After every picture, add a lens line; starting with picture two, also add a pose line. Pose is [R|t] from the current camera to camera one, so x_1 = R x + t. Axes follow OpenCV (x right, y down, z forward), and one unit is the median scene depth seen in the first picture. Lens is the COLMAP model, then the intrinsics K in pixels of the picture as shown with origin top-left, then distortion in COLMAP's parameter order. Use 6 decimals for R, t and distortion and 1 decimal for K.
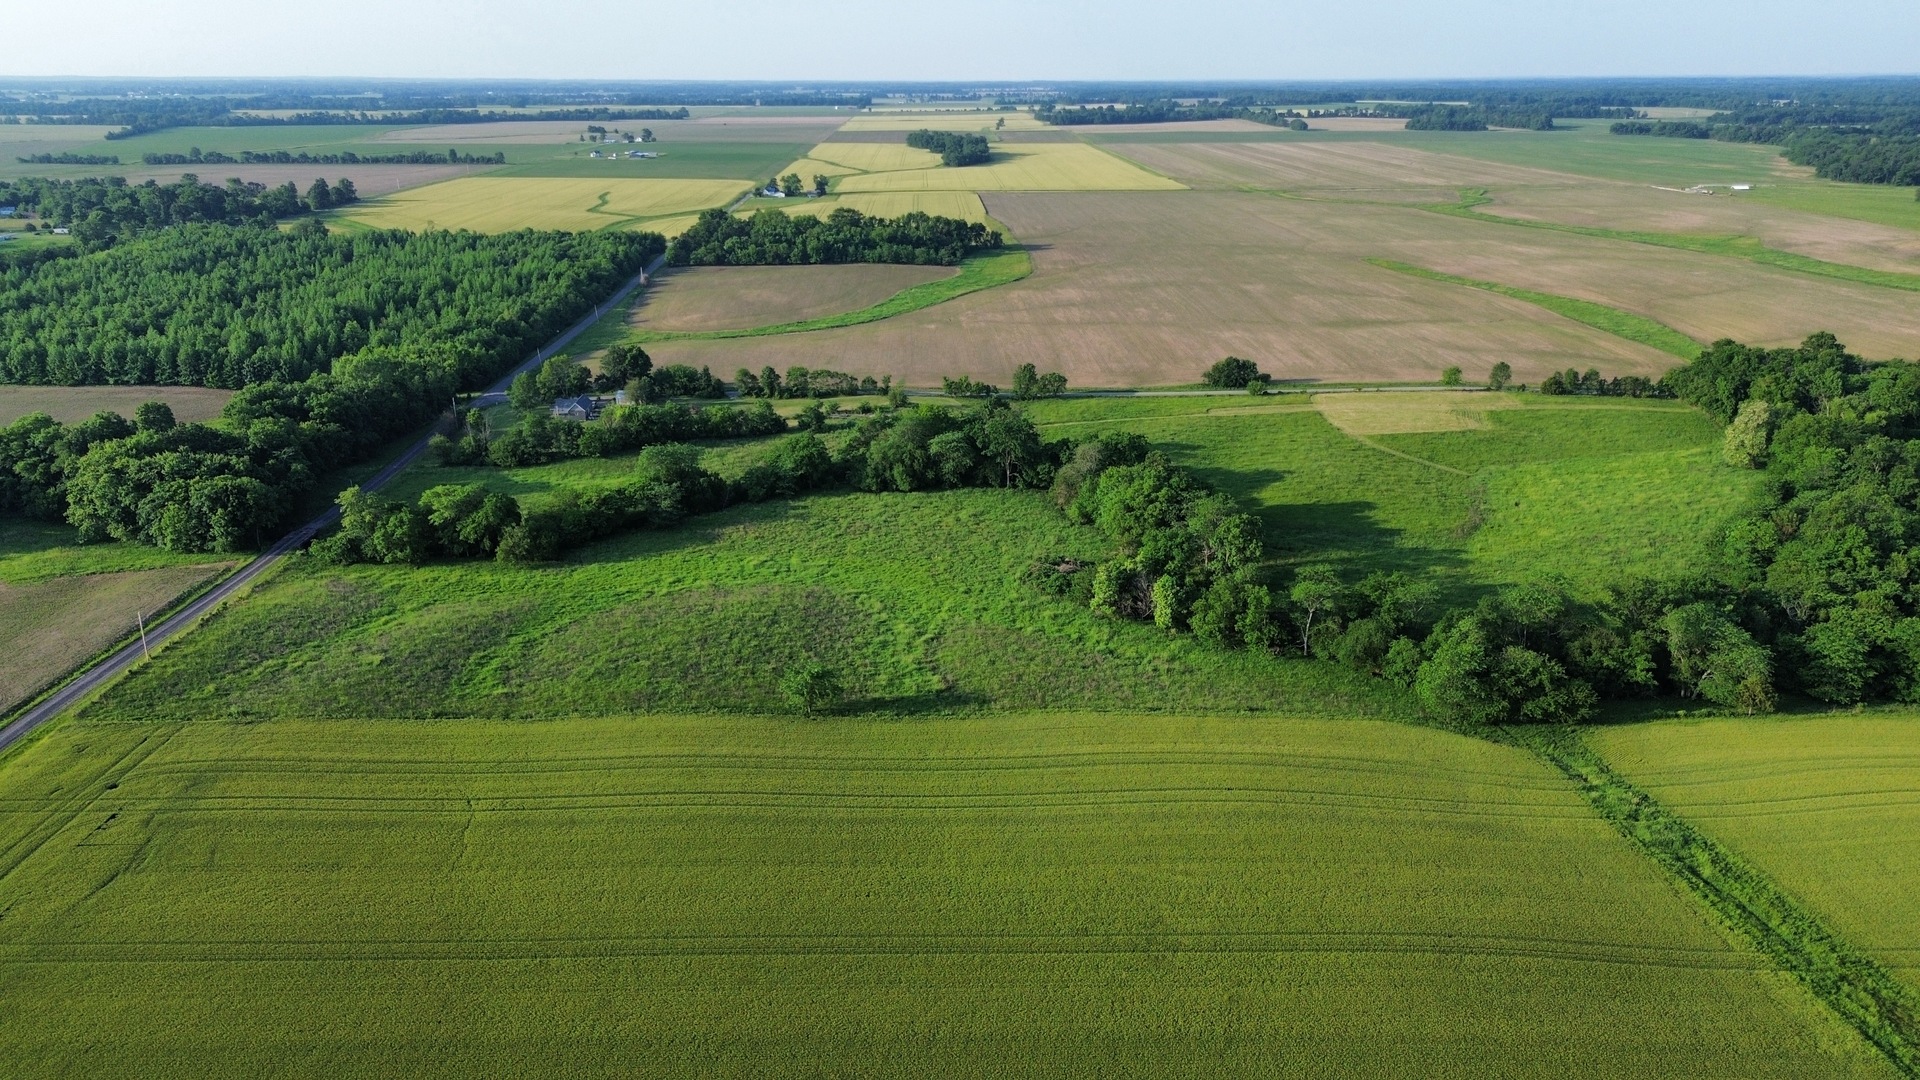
lens RADIAL K [[1364.8, 0, 992.5], [0, 1364.8, 514.0], [0, 0, 1]] dist [0.070839, -0.066303]
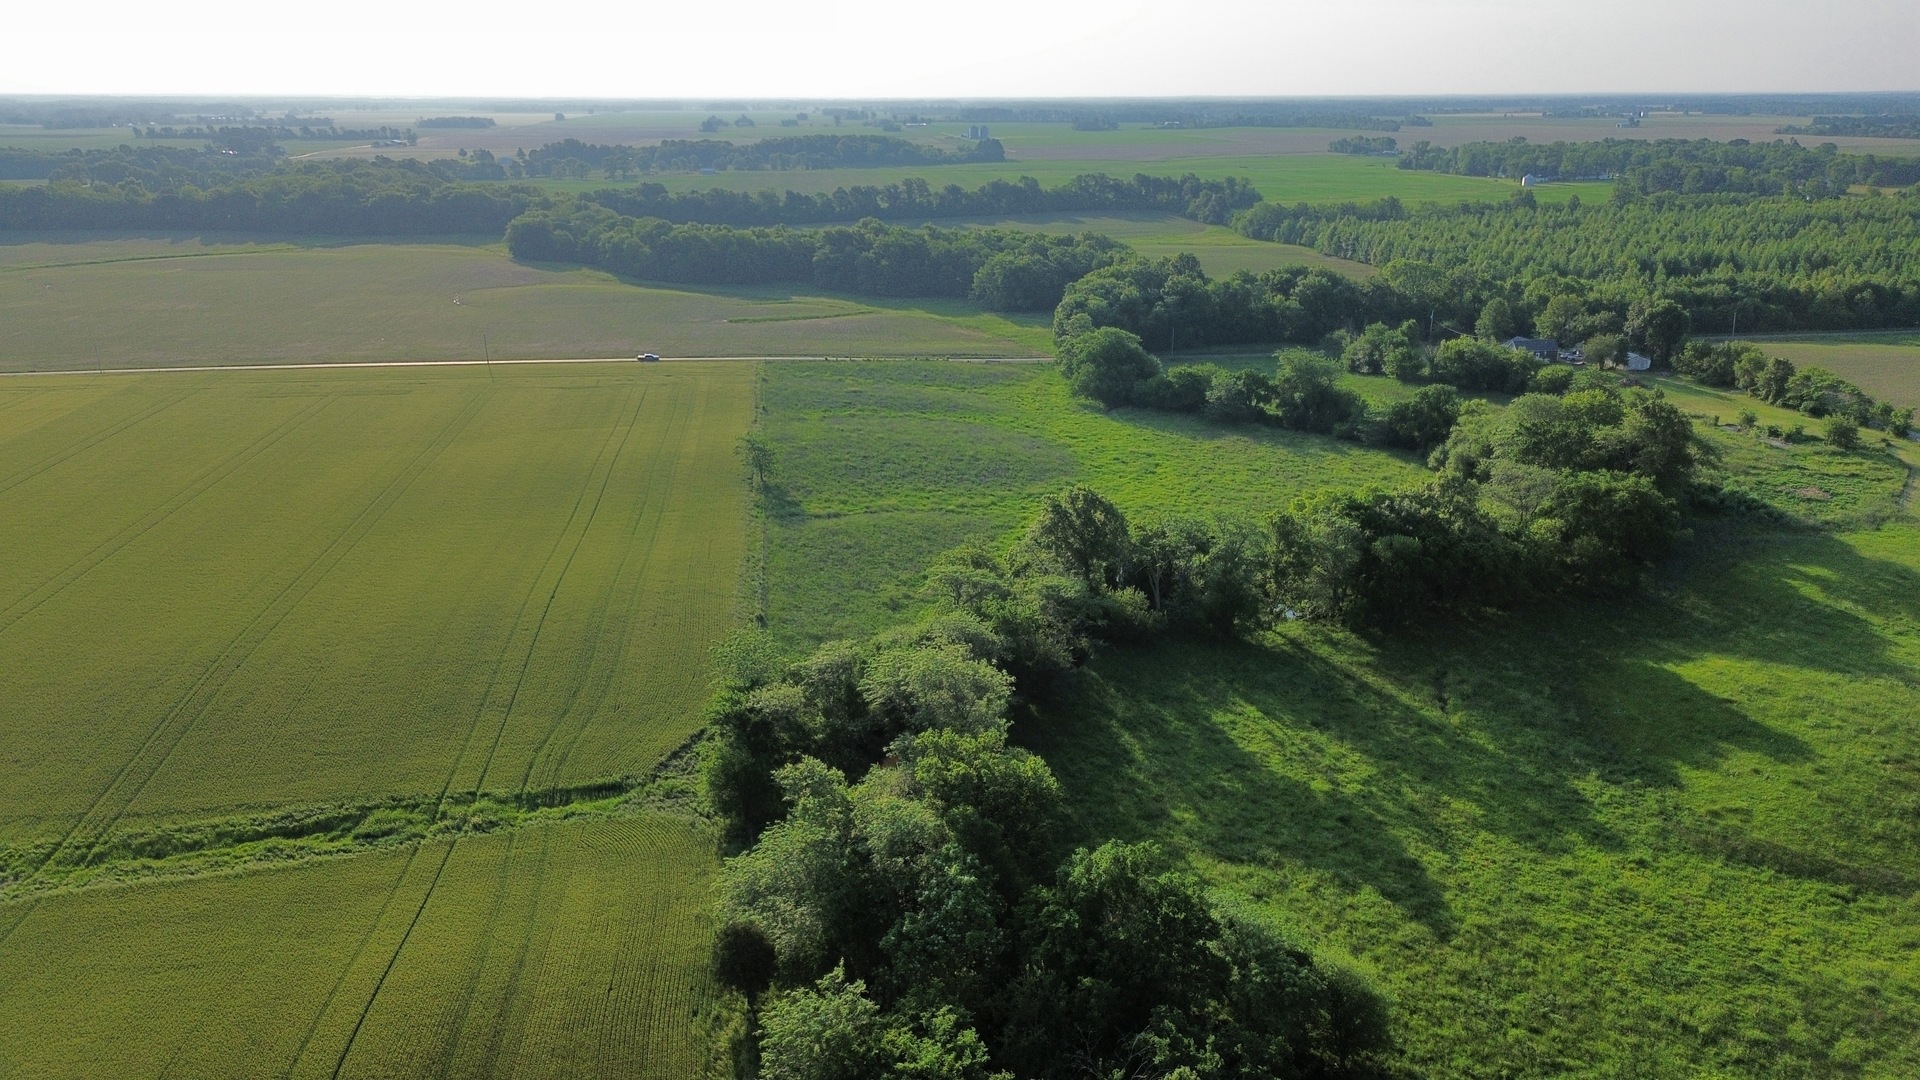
lens RADIAL K [[1364.8, 0, 944.8], [0, 1364.8, 534.8], [0, 0, 1]] dist [0.070839, -0.066303]
pose [[0.087240, 0.299779, -0.950012, 0.636843], [-0.300763, 0.917072, 0.261765, -0.103432], [0.949700, 0.262892, 0.170167, 0.618979]]
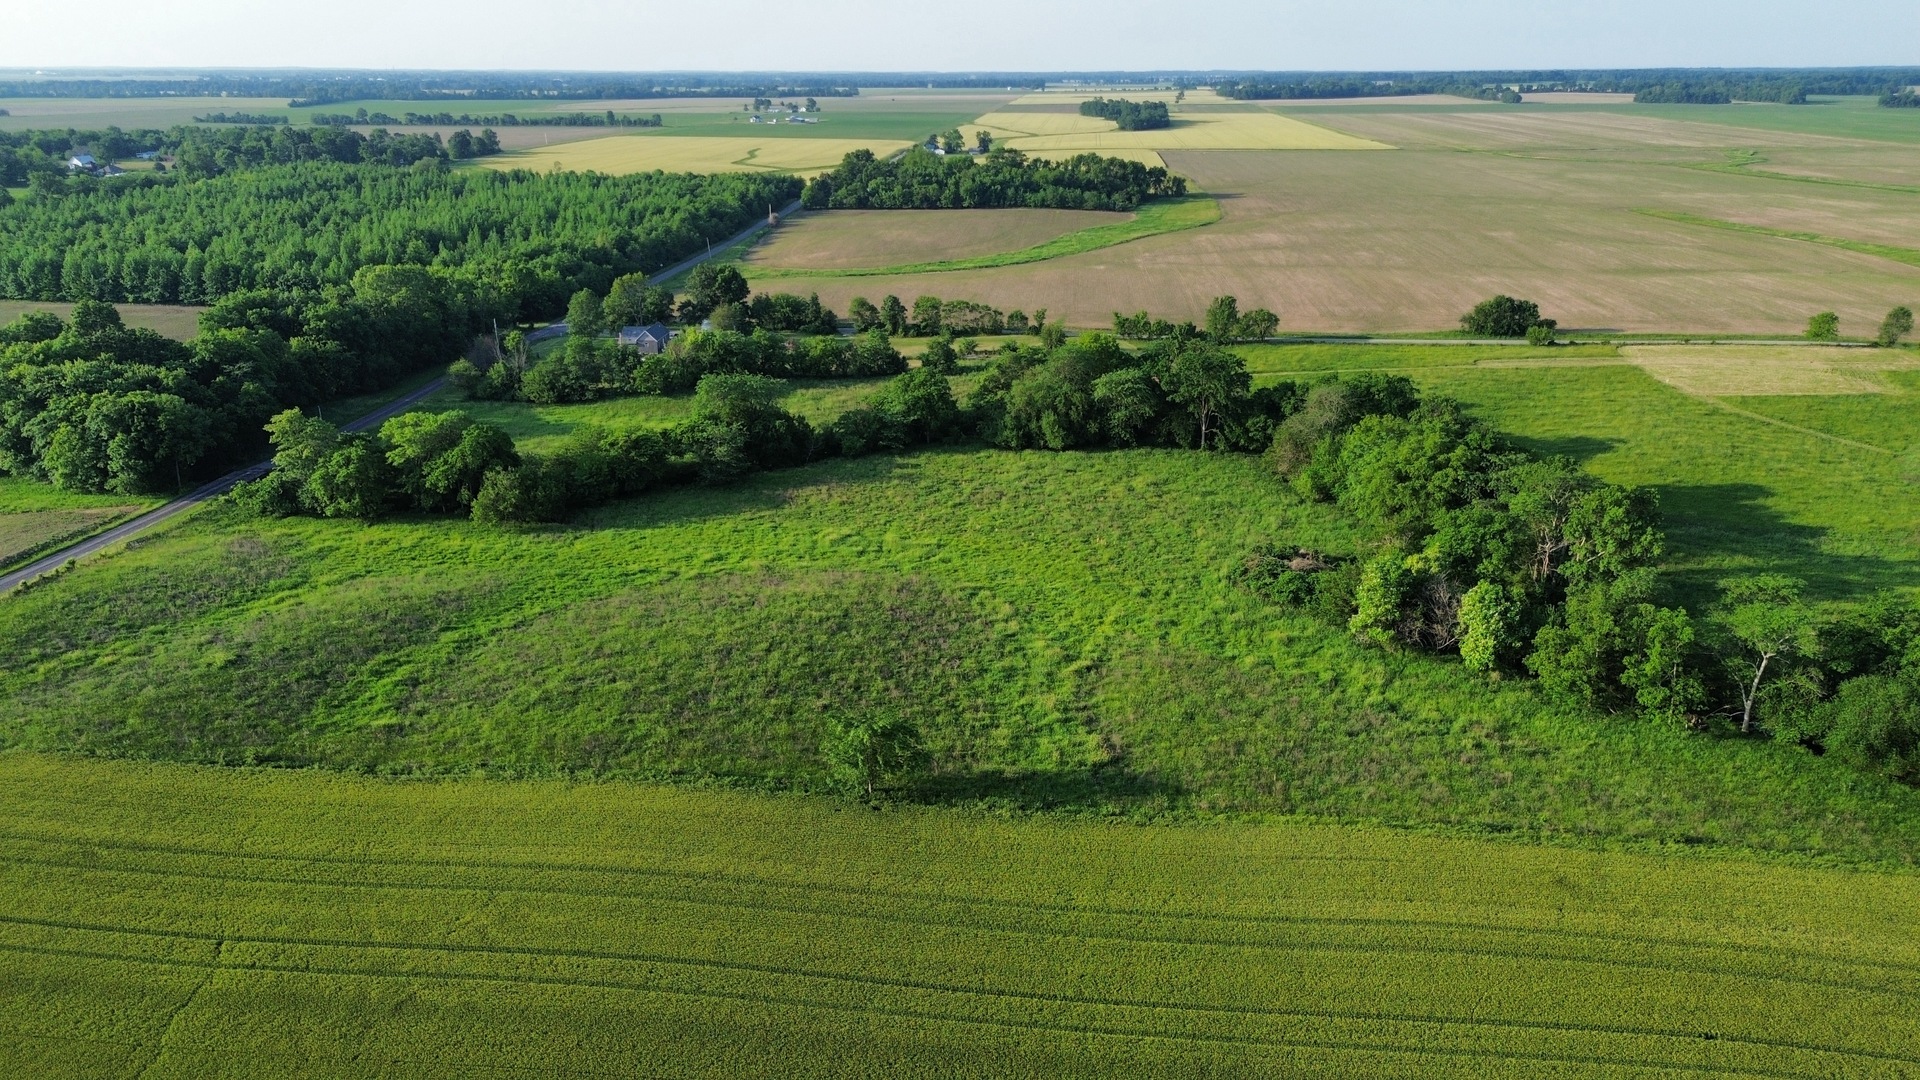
lens RADIAL K [[1364.8, 0, 974.6], [0, 1364.8, 536.0], [0, 0, 1]] dist [0.070839, -0.066303]
pose [[0.991089, 0.039487, -0.127216, -0.014022], [-0.037176, 0.999099, 0.020496, 0.015579], [0.127910, -0.015584, 0.991663, 0.282460]]
